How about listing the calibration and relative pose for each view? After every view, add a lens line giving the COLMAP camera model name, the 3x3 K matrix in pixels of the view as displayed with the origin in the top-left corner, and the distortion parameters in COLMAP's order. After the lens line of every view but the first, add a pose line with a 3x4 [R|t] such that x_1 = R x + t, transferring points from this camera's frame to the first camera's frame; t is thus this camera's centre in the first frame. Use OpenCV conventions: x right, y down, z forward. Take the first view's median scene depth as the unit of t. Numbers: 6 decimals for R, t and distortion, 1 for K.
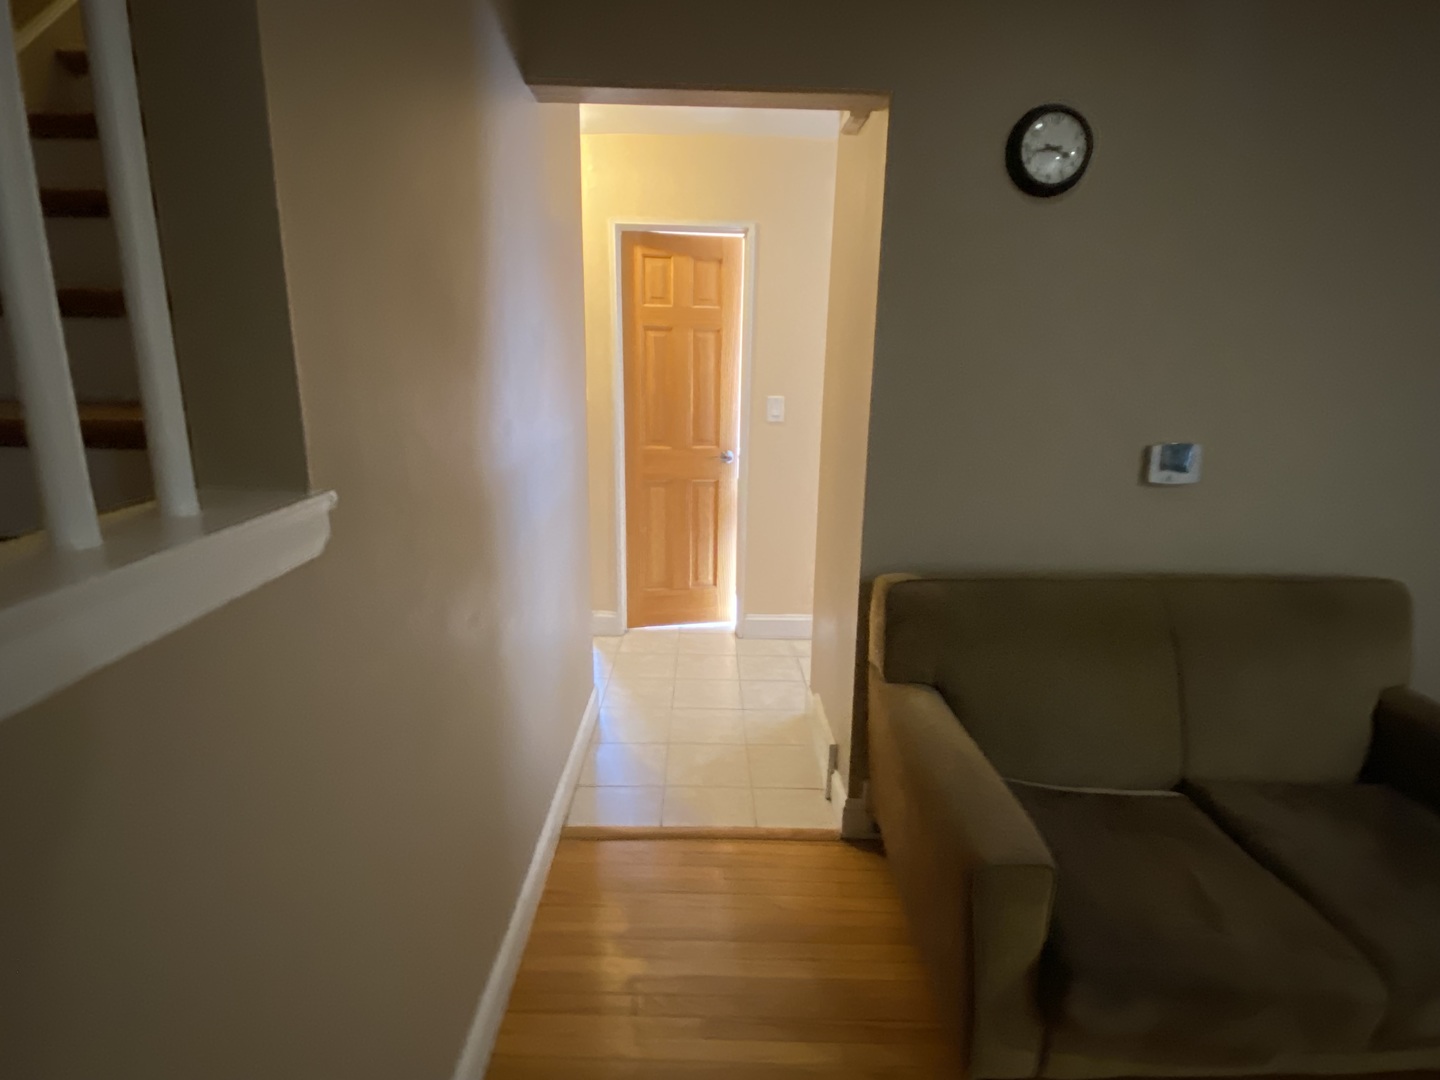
lens RADIAL K [[753.4, 0, 720.0], [0, 753.4, 540.0], [0, 0, 1]] dist [0.087374, -0.078322]
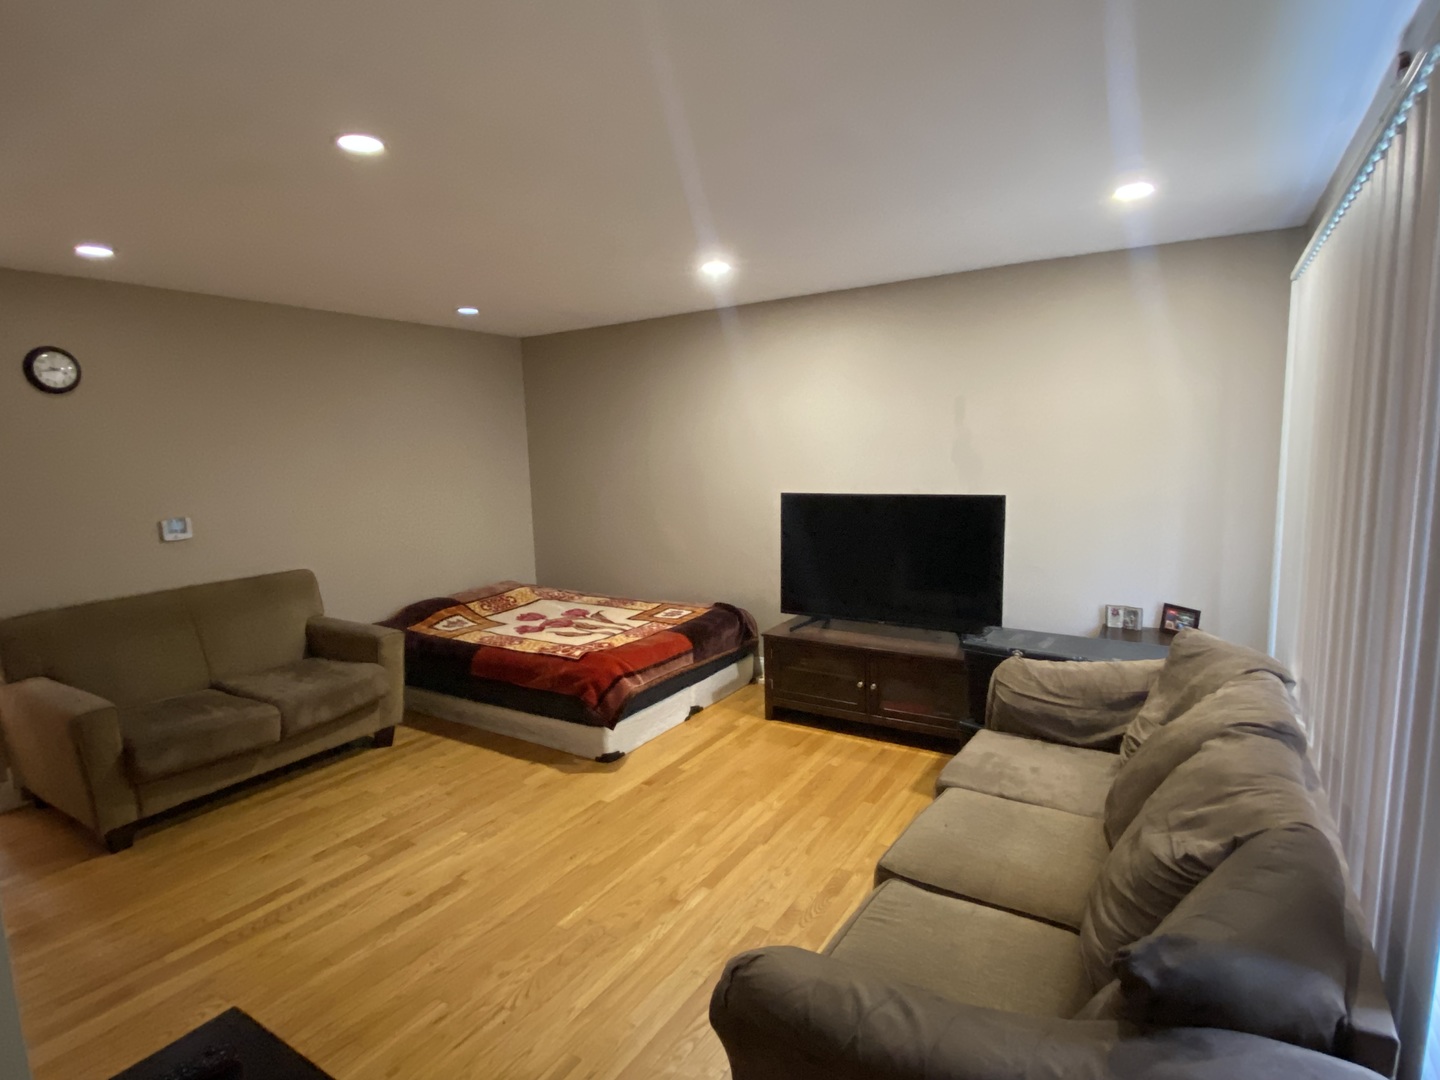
lens RADIAL K [[753.4, 0, 720.0], [0, 753.4, 540.0], [0, 0, 1]] dist [0.087374, -0.078322]
pose [[0.546320, -0.142330, 0.825395, -0.265433], [0.231875, 0.972641, 0.014246, 0.223000], [-0.804841, 0.183606, 0.564376, -1.215033]]
